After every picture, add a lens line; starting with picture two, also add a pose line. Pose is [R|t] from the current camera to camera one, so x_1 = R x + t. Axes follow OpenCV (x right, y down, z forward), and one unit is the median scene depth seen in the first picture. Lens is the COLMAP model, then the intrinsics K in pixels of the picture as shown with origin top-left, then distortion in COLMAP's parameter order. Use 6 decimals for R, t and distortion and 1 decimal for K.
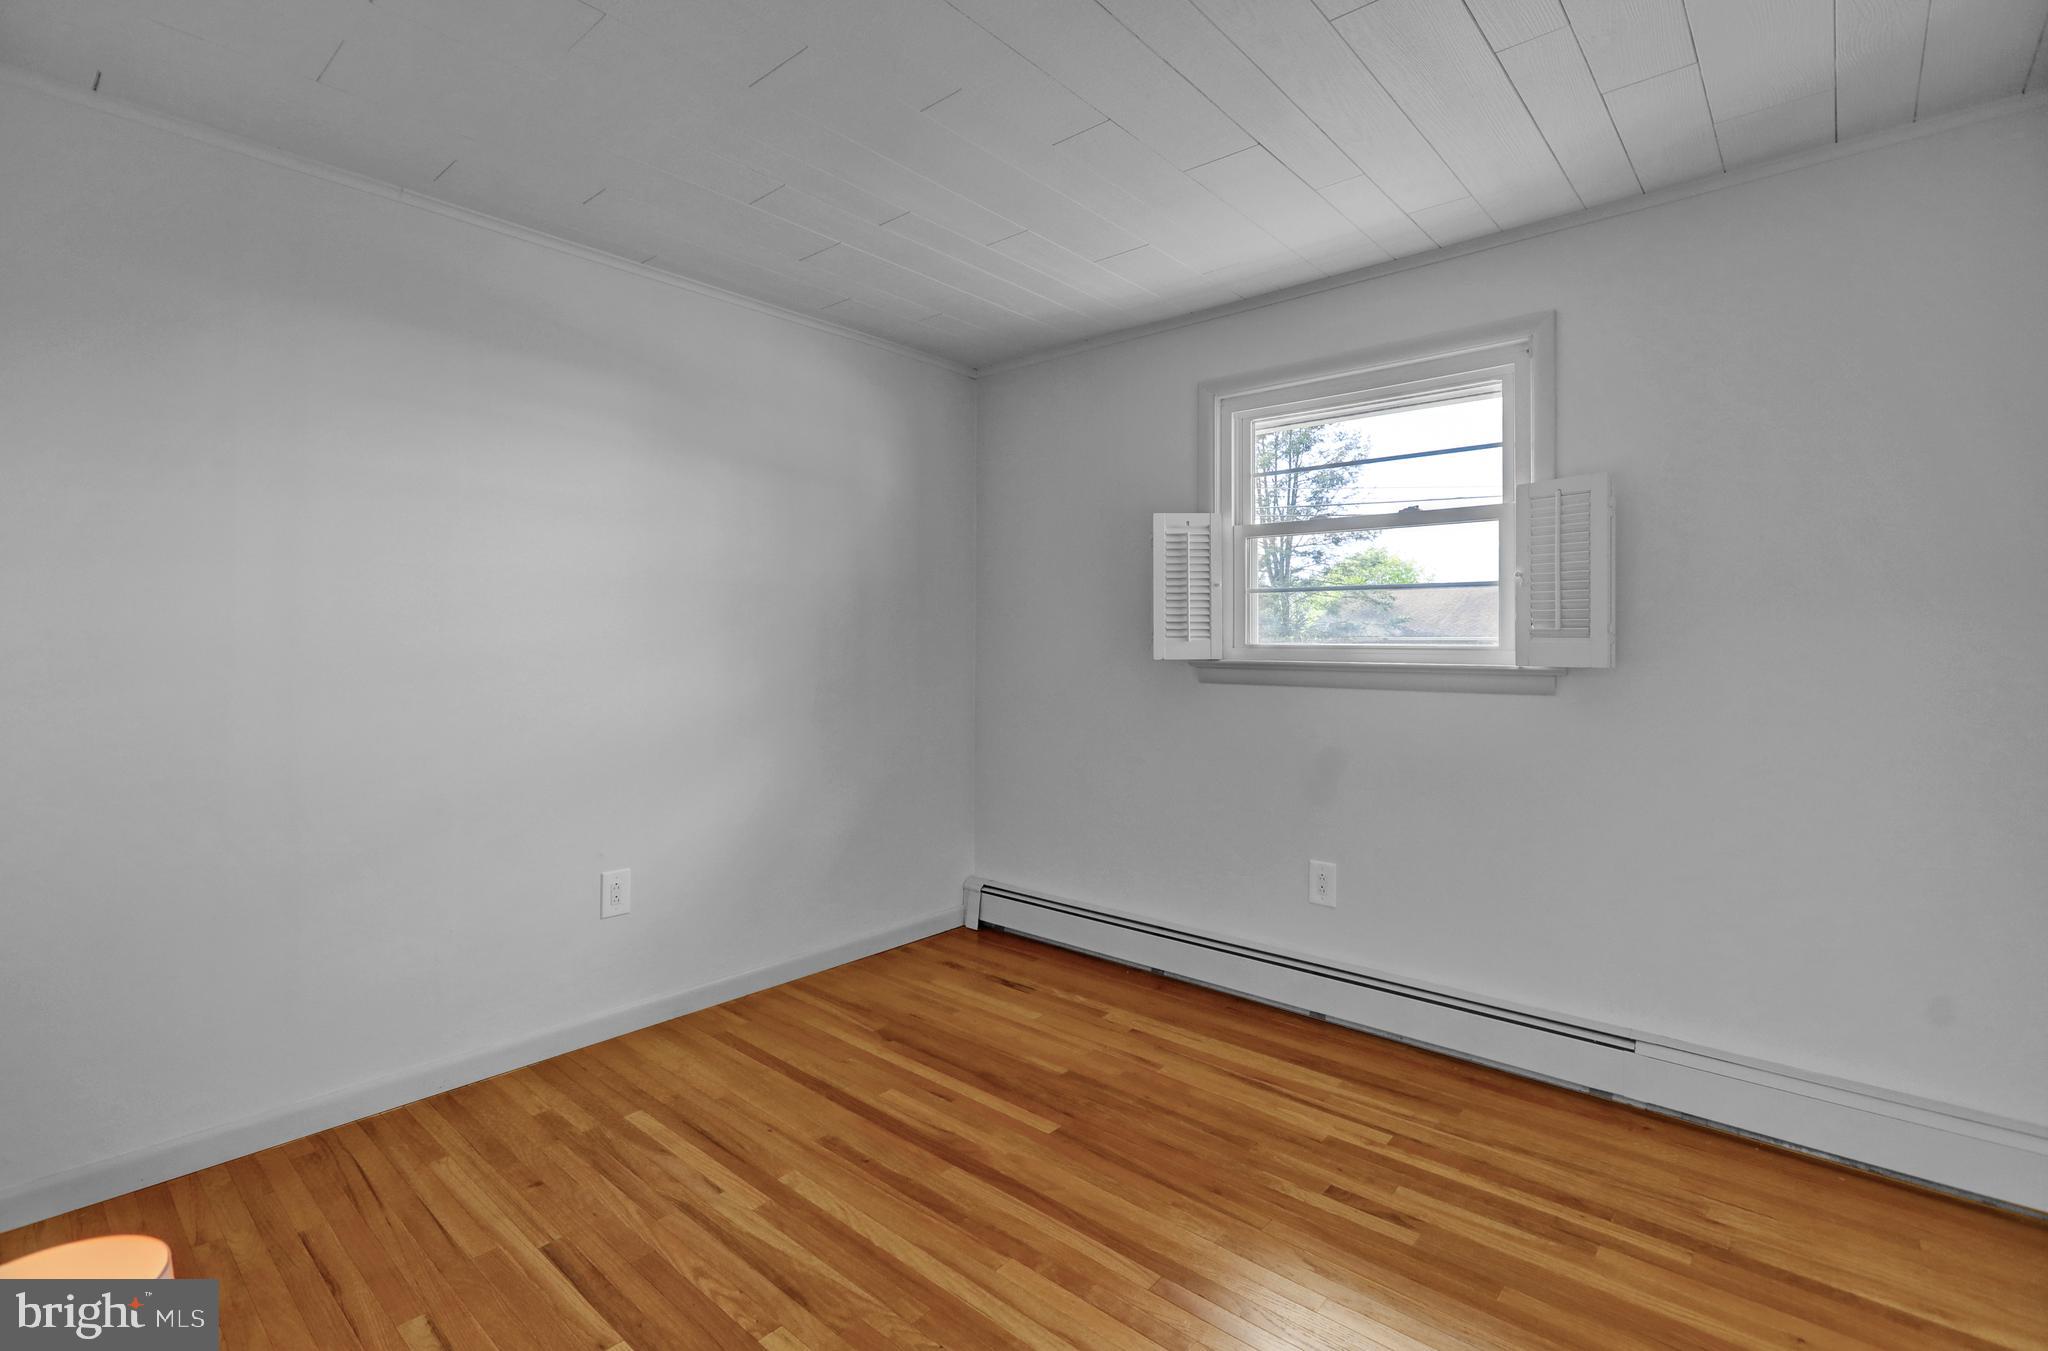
lens RADIAL K [[1003.9, 0, 1028.4], [0, 1003.9, 630.7], [0, 0, 1]] dist [0.016845, -0.000054]
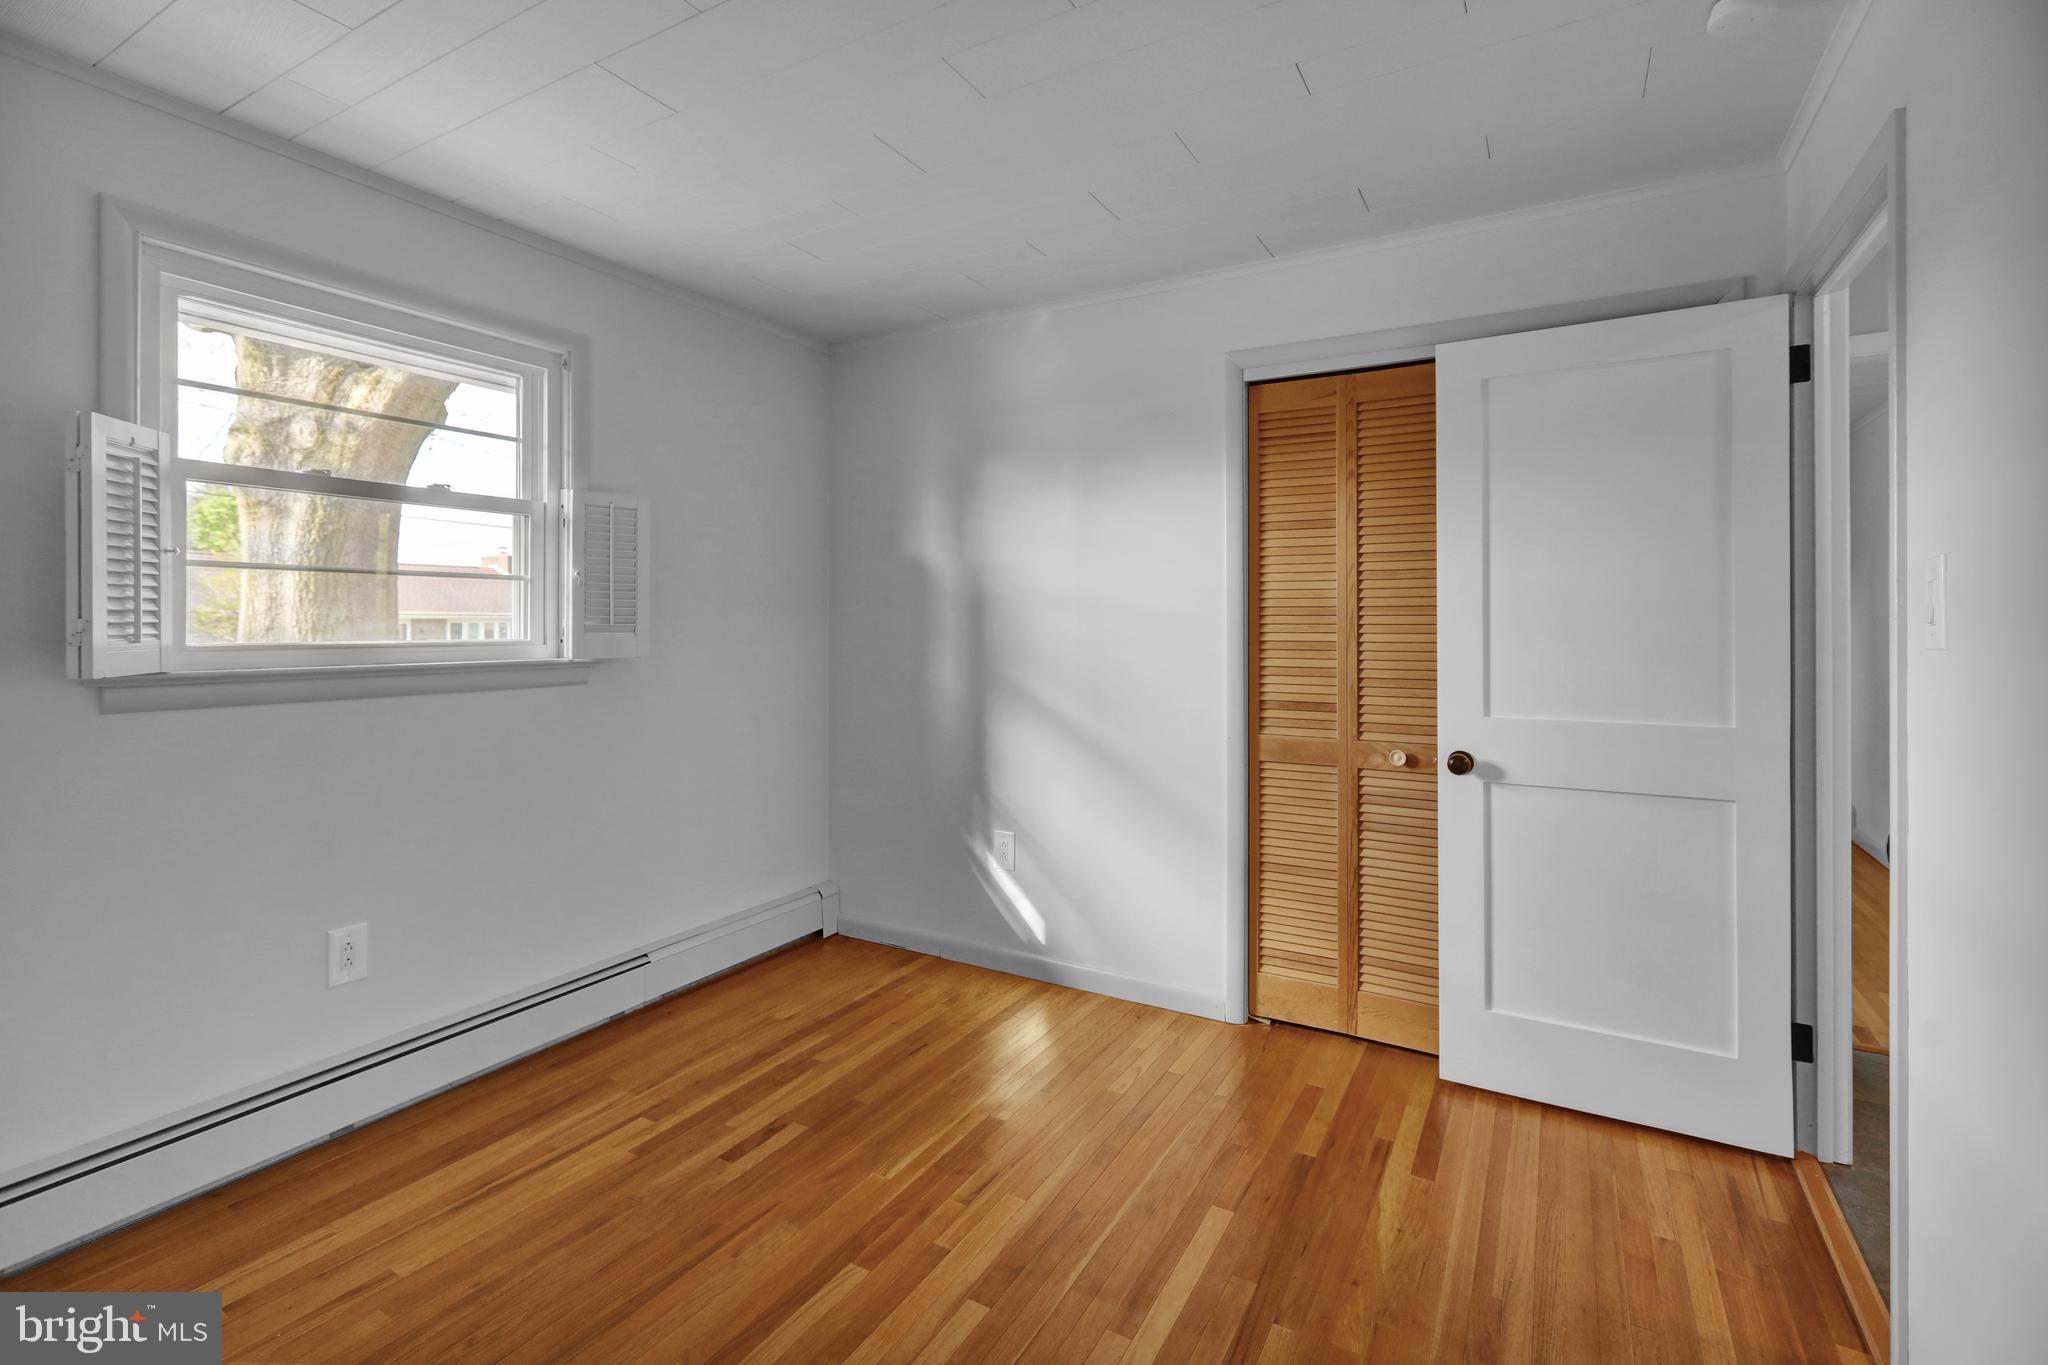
lens RADIAL K [[962.2, 0, 1026.2], [0, 962.2, 620.7], [0, 0, 1]] dist [0.001435, -0.000301]
pose [[-0.223238, 0.000491, 0.974764, -0.653654], [-0.003294, 0.999994, -0.001258, -0.005003], [-0.974758, -0.003492, -0.223235, 0.804690]]
